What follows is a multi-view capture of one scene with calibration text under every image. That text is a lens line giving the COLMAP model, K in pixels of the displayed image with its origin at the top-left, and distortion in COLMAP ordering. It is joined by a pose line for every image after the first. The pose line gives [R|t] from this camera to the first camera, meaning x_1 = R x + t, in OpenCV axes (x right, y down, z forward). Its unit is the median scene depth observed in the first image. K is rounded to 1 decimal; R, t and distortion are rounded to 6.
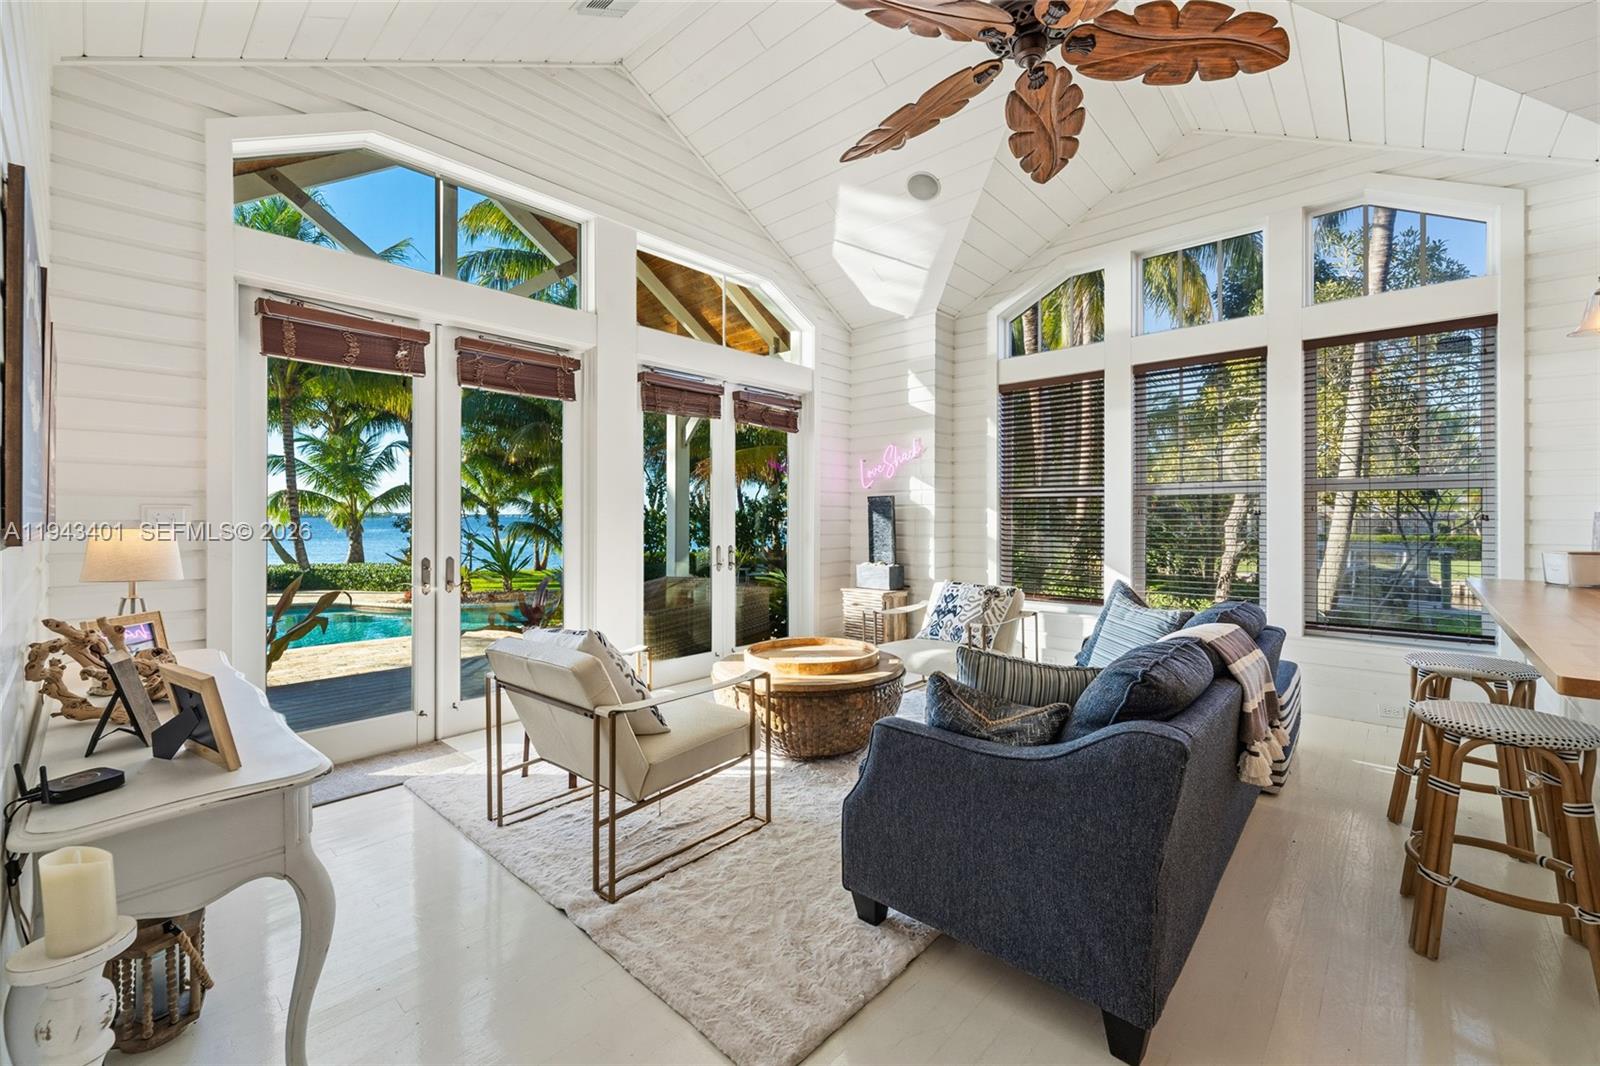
lens RADIAL K [[650.9, 0, 794.6], [0, 650.9, 526.0], [0, 0, 1]] dist [0.000686, 0.000038]
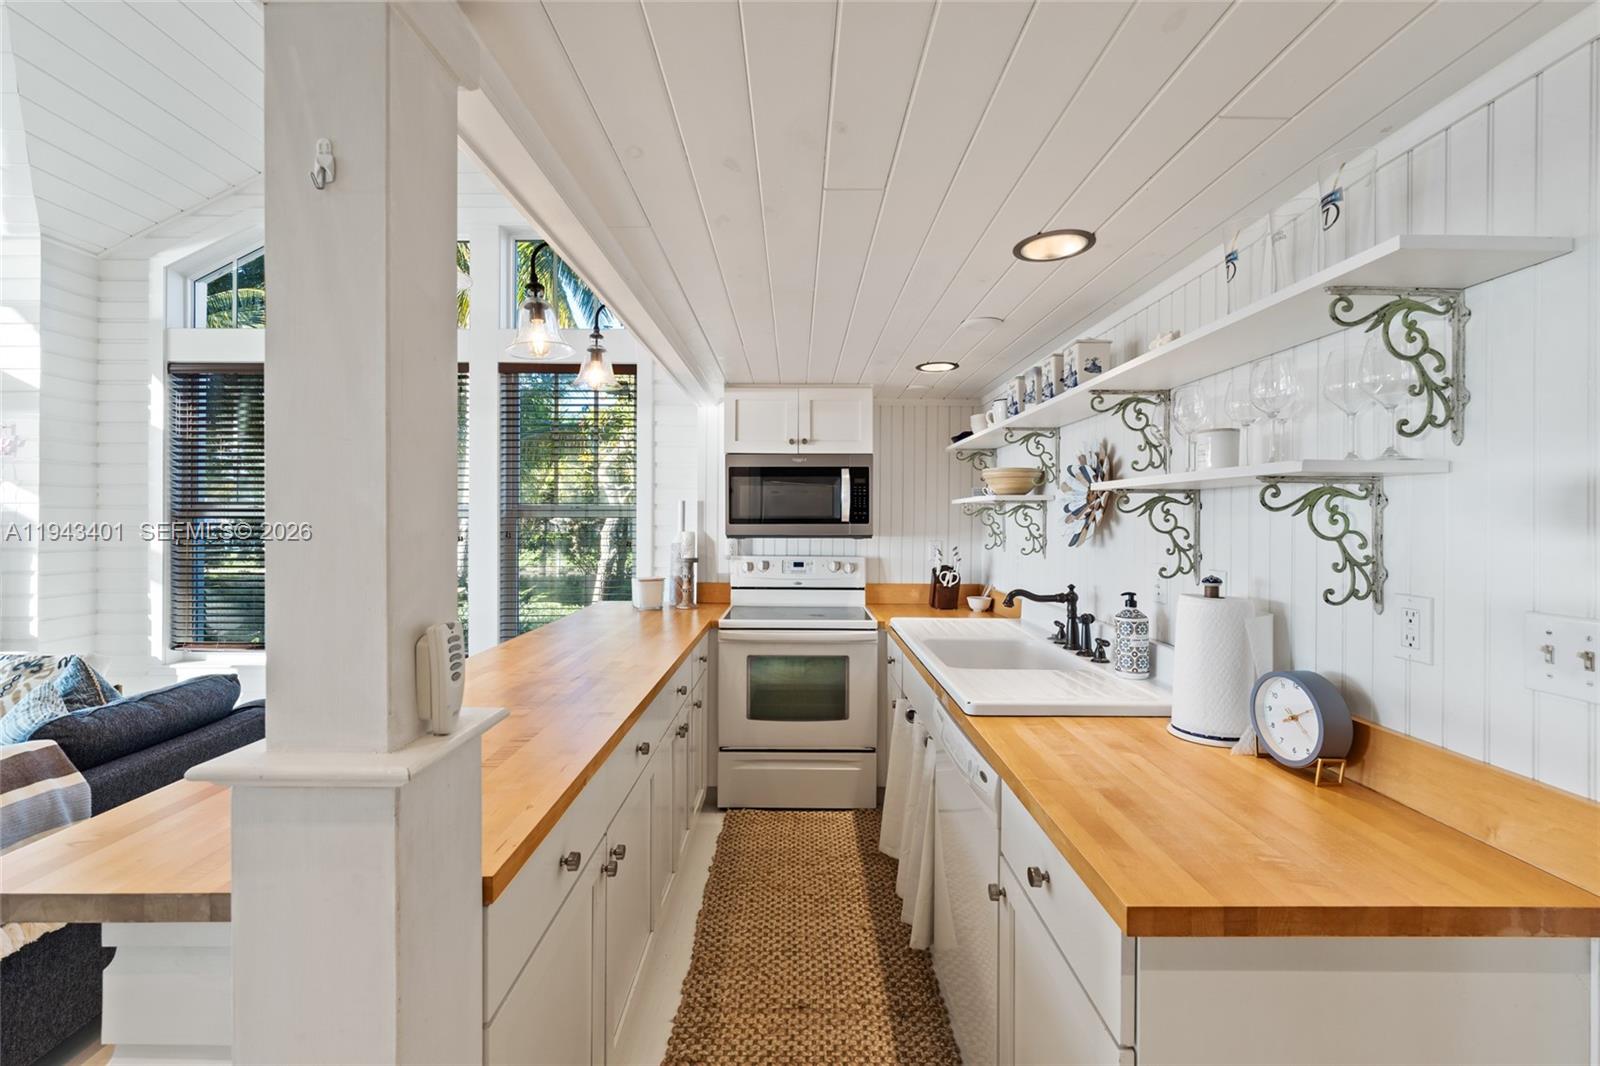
lens RADIAL K [[650.9, 0, 794.6], [0, 650.9, 526.0], [0, 0, 1]] dist [0.000686, 0.000038]
pose [[0.737496, -0.004059, 0.675339, 0.333319], [0.007924, 0.999965, -0.002643, -0.023745], [-0.675305, 0.007301, 0.737503, -0.016207]]
